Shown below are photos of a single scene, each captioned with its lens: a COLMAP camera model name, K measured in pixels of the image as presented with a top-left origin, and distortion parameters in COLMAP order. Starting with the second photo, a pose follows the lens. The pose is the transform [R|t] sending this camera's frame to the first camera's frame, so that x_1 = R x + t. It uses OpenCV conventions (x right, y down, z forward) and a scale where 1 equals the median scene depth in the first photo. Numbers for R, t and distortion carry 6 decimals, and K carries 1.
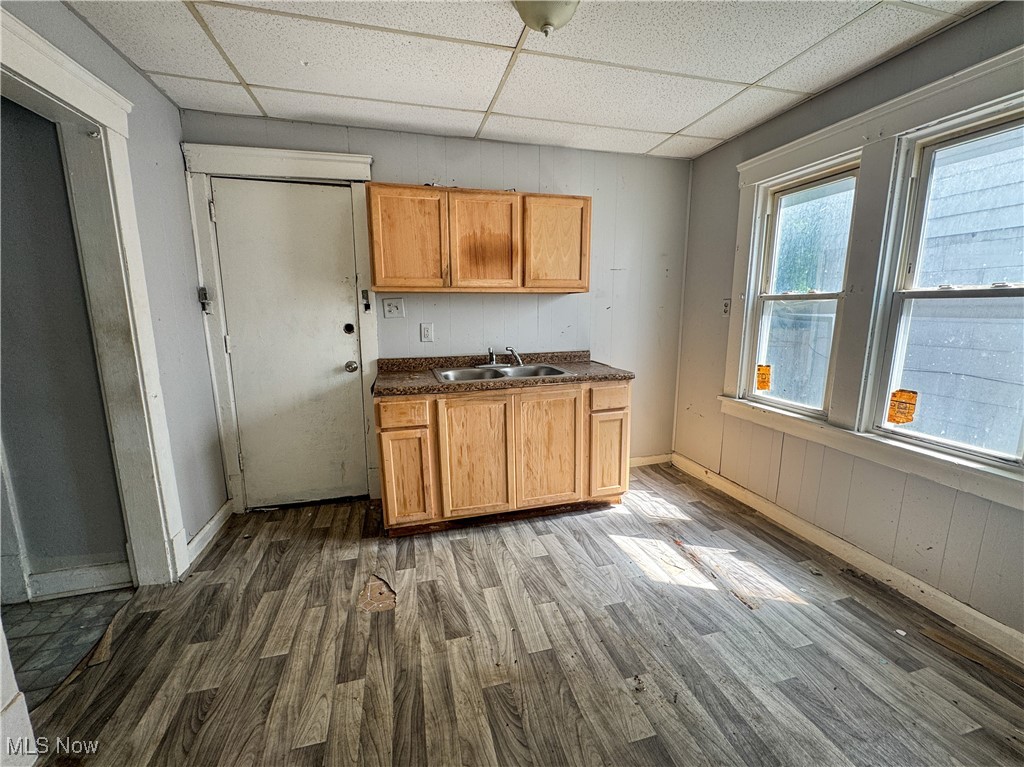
lens RADIAL K [[418.1, 0, 508.6], [0, 418.1, 383.5], [0, 0, 1]] dist [-0.002646, 0.000200]
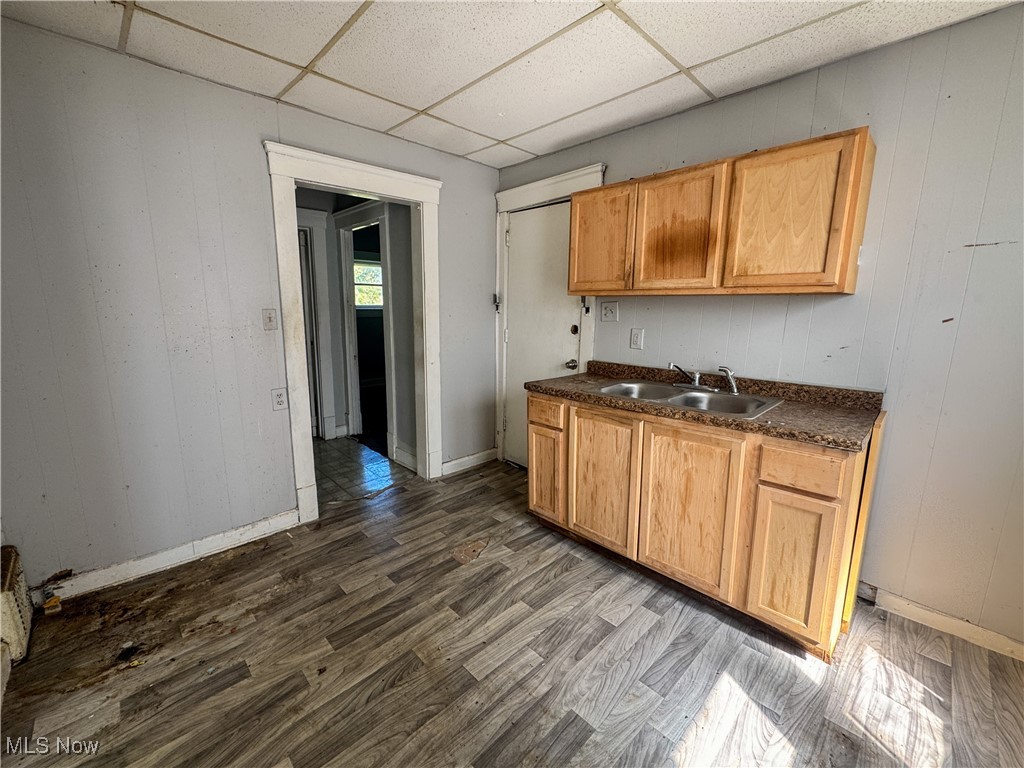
lens RADIAL K [[418.1, 0, 508.6], [0, 418.1, 384.0], [0, 0, 1]] dist [-0.002646, 0.000200]
pose [[0.490628, 0.169725, -0.854680, 0.568254], [-0.168912, 0.980767, 0.097800, -0.080753], [0.854841, 0.096383, 0.509861, 0.360457]]
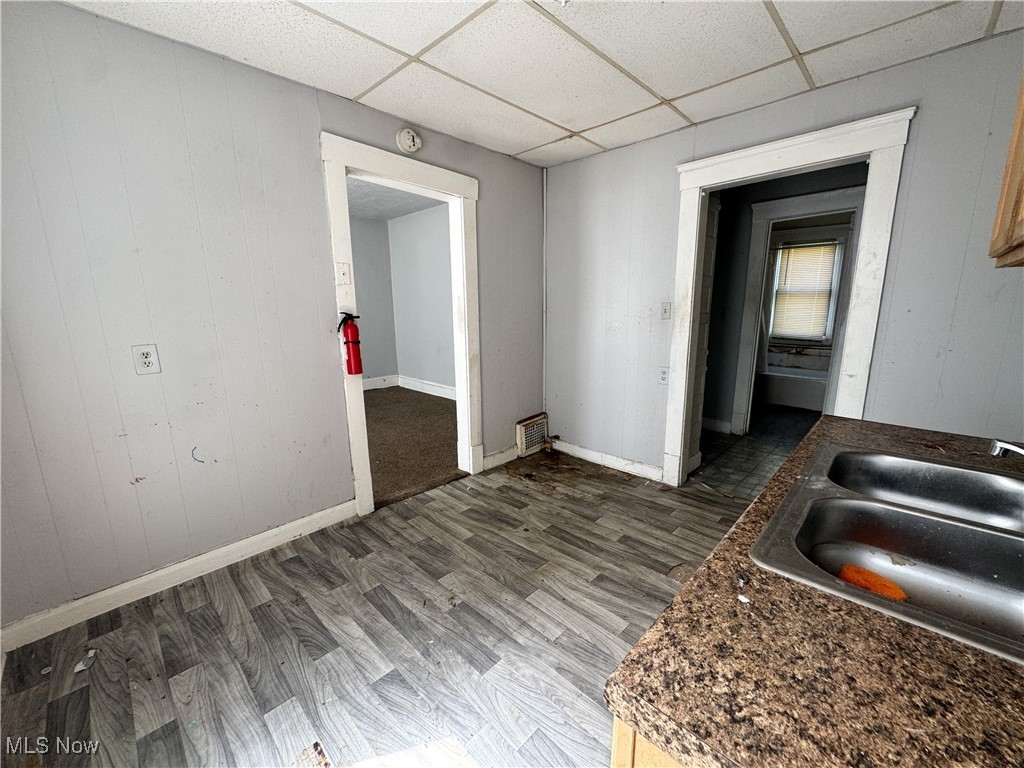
lens RADIAL K [[410.6, 0, 514.5], [0, 410.6, 383.7], [0, 0, 1]] dist [-0.002496, 0.000110]
pose [[-0.850316, 0.118286, -0.512806, 0.448103], [-0.077854, 0.935419, 0.344863, -0.222759], [0.520481, 0.333167, -0.786193, 1.169534]]
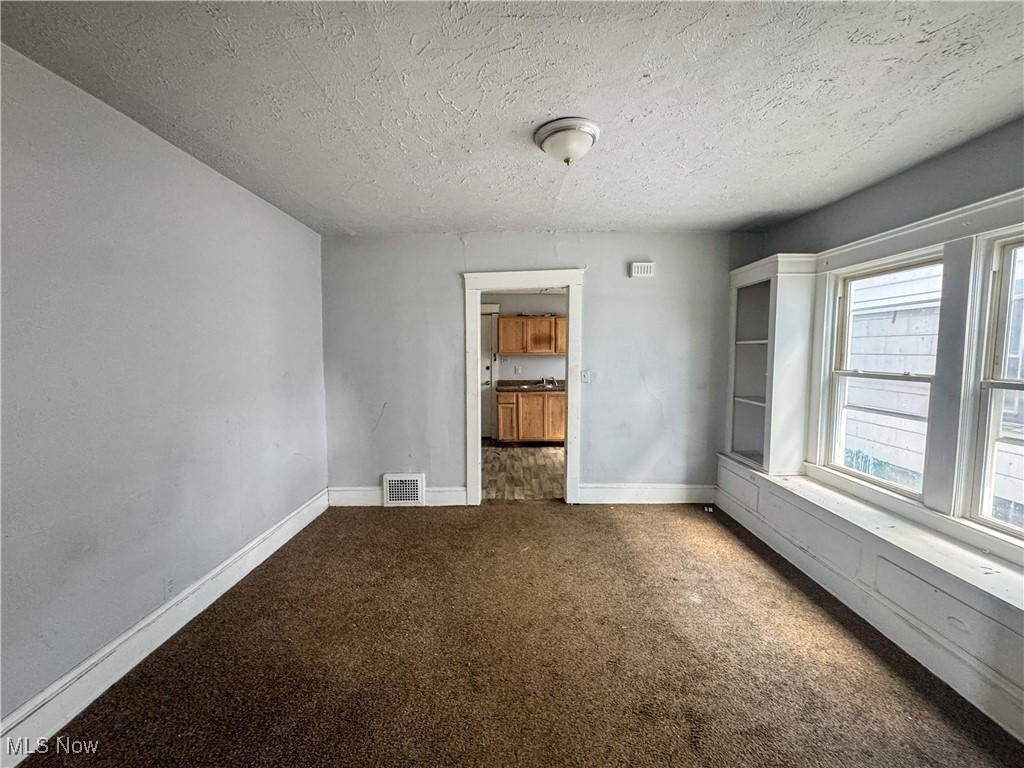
lens RADIAL K [[408.7, 0, 512.3], [0, 408.7, 382.0], [0, 0, 1]] dist [-0.004216, -0.000328]
pose [[0.968003, 0.024197, -0.249771, 0.447297], [-0.050073, 0.993948, -0.097771, 0.218953], [0.245893, 0.107150, 0.963356, -1.563865]]
